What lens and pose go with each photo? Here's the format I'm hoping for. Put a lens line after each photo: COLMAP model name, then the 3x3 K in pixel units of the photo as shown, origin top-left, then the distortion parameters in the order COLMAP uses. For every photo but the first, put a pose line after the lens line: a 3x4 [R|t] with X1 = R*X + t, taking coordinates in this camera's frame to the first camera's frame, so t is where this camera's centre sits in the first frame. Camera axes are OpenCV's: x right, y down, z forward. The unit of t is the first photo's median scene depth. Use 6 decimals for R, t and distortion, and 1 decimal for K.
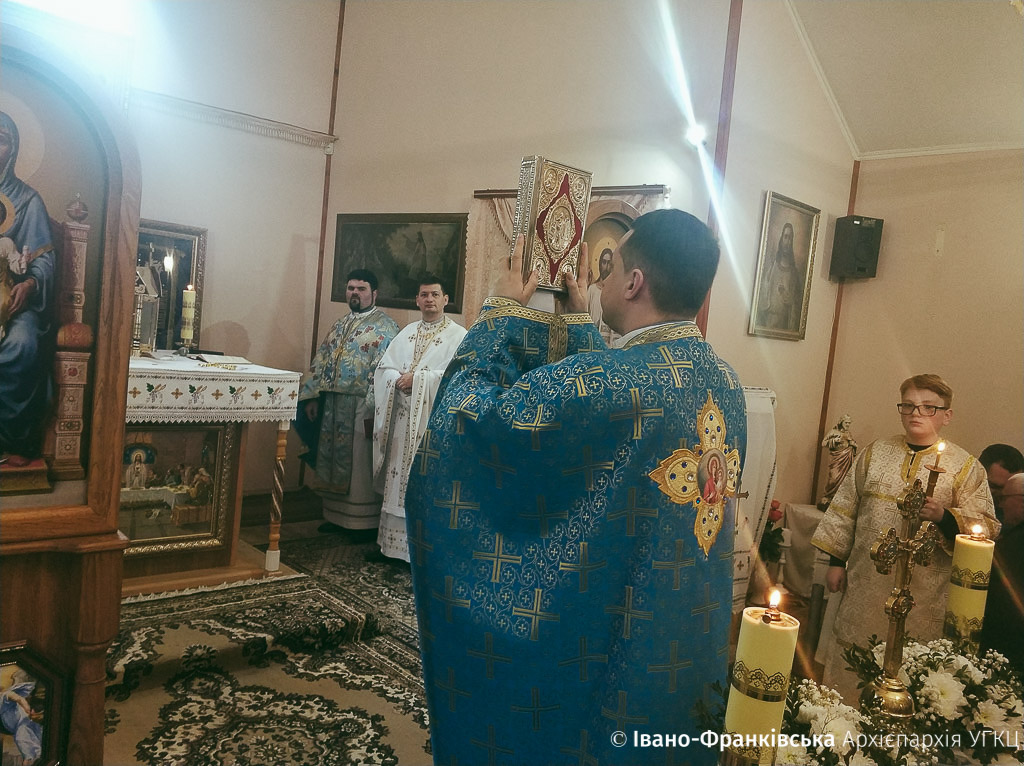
lens RADIAL K [[817.6, 0, 510.3], [0, 817.6, 375.1], [0, 0, 1]] dist [0.016227, -0.027280]
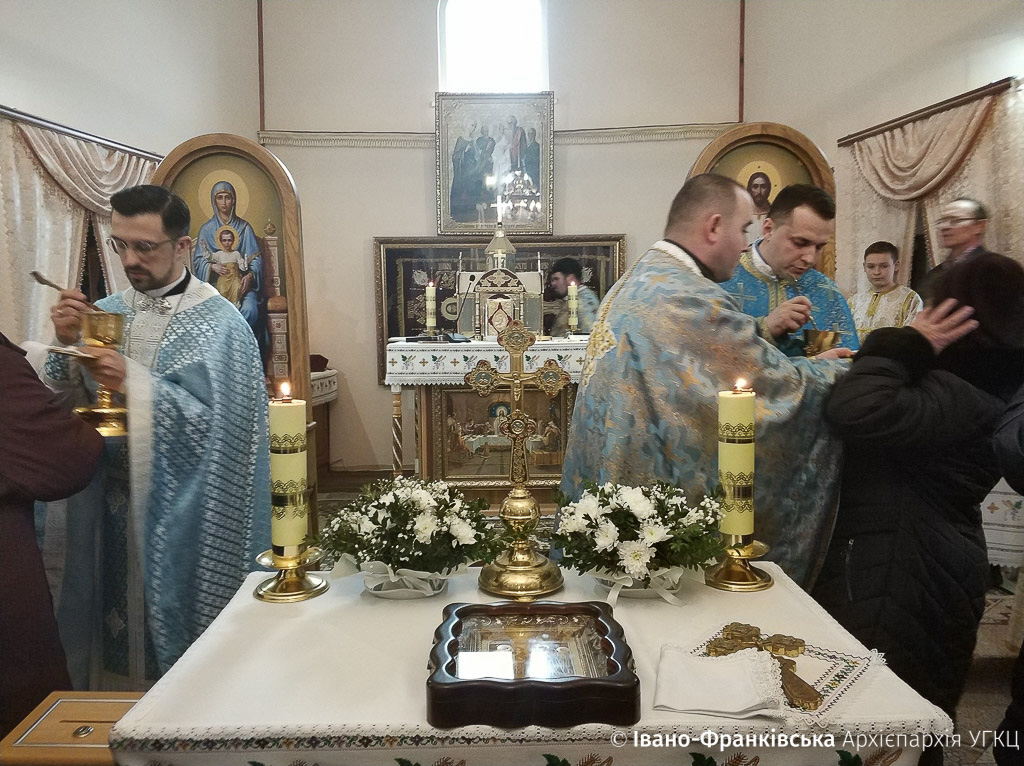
lens RADIAL K [[817.6, 0, 510.9], [0, 817.6, 394.0], [0, 0, 1]] dist [0.016227, -0.027280]
pose [[0.713016, -0.050498, -0.699327, 0.975821], [0.052874, 0.998436, -0.018187, 0.193255], [0.699151, -0.024009, 0.714571, 0.132812]]
